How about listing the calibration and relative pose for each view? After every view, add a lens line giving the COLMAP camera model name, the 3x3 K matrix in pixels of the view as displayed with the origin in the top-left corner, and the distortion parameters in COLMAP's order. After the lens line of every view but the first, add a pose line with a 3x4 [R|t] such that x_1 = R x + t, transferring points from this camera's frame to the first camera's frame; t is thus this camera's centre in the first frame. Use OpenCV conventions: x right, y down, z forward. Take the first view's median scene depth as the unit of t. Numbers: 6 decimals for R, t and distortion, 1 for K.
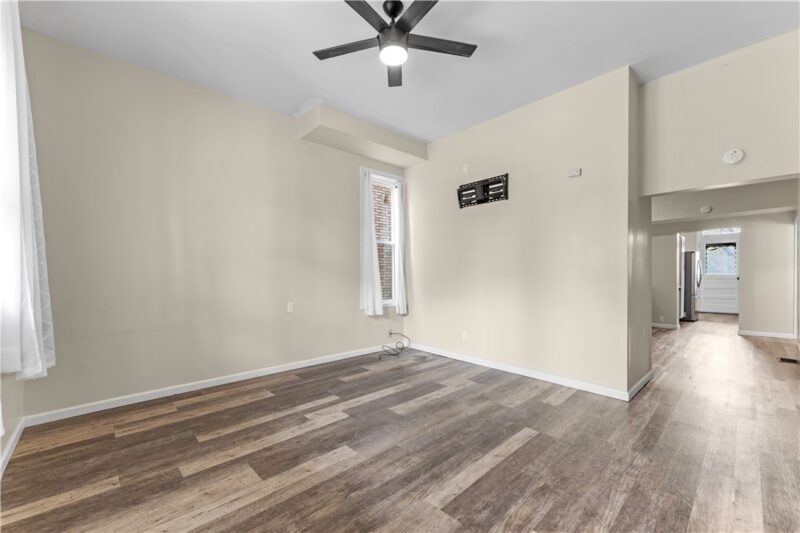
lens RADIAL K [[327.0, 0, 388.7], [0, 327.0, 283.1], [0, 0, 1]] dist [0.000382, 0.000824]
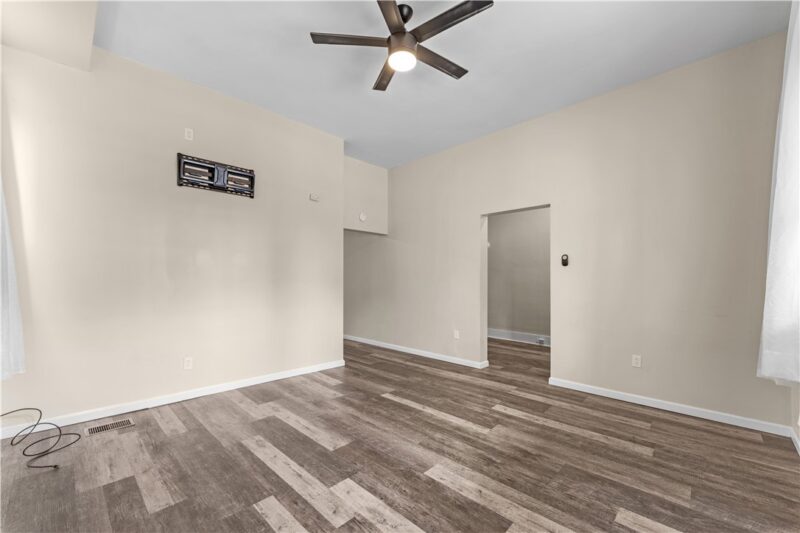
lens RADIAL K [[327.0, 0, 406.0], [0, 327.0, 268.9], [0, 0, 1]] dist [0.000382, 0.000824]
pose [[-0.074958, 0.031174, 0.996699, -0.787350], [0.023708, 0.999284, -0.029472, -0.022261], [-0.996905, 0.021421, -0.075644, 0.849614]]
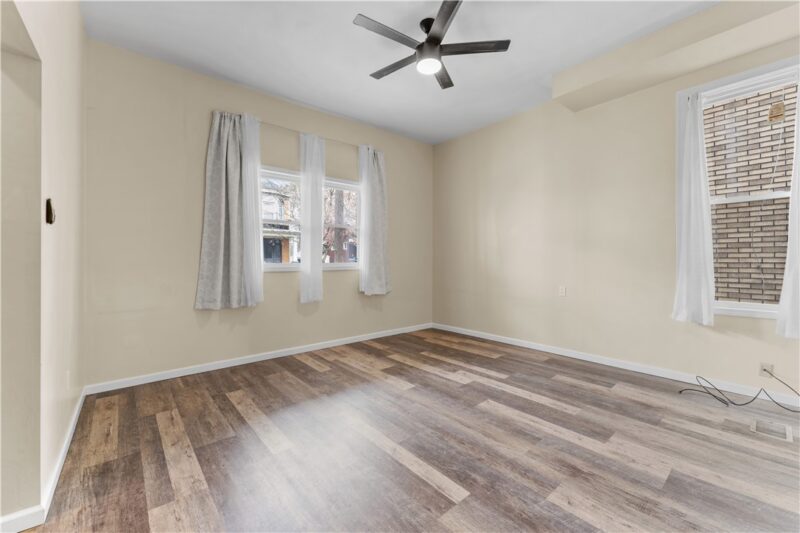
lens RADIAL K [[327.0, 0, 411.8], [0, 327.0, 258.7], [0, 0, 1]] dist [0.000382, 0.000824]
pose [[-0.010831, 0.000801, -0.999941, 0.914935], [-0.026375, 0.999652, 0.001087, -0.013982], [0.999593, 0.026386, -0.010806, 0.758773]]
